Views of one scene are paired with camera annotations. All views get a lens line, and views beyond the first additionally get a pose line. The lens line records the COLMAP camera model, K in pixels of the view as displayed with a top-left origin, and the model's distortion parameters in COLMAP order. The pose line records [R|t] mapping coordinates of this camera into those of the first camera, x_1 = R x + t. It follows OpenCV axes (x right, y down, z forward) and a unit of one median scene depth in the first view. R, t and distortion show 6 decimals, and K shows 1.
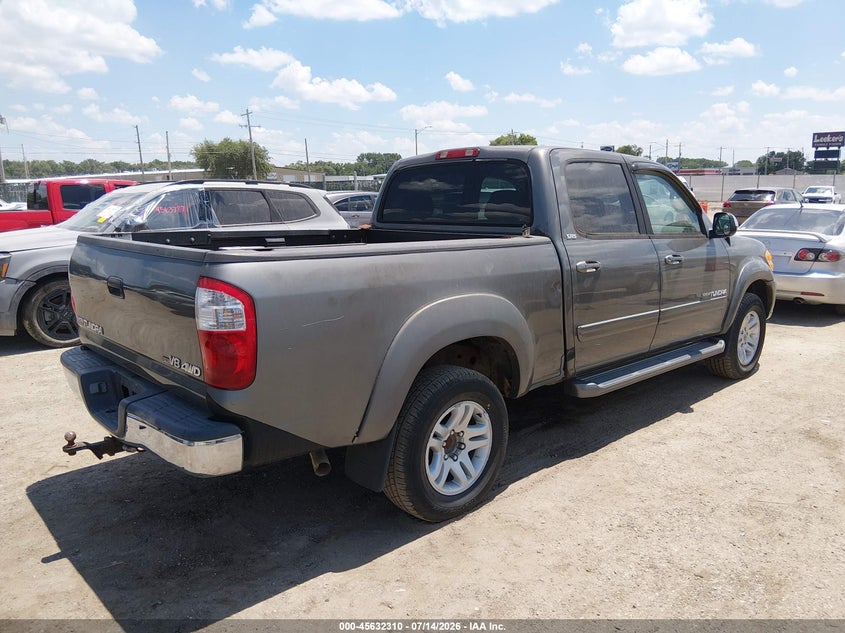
lens RADIAL K [[625.2, 0, 430.5], [0, 625.2, 324.9], [0, 0, 1]] dist [-0.004011, -0.002267]
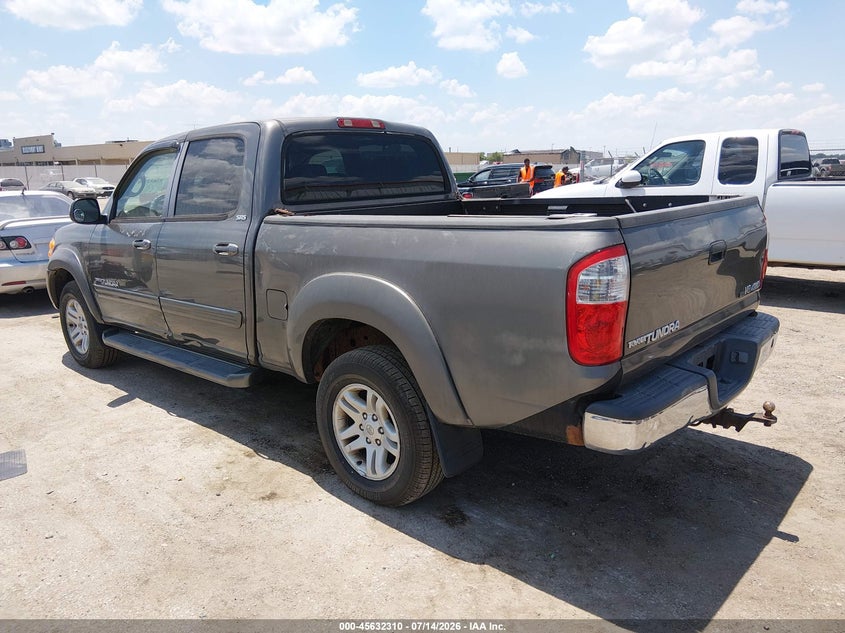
lens RADIAL K [[643.8, 0, 422.5], [0, 643.8, 316.5], [0, 0, 1]] dist [0.011019, 0.001109]
pose [[-0.073044, -0.201432, 0.976775, -1.215092], [0.215776, 0.953003, 0.212665, -0.226380], [-0.973707, 0.226299, -0.026146, 1.241592]]
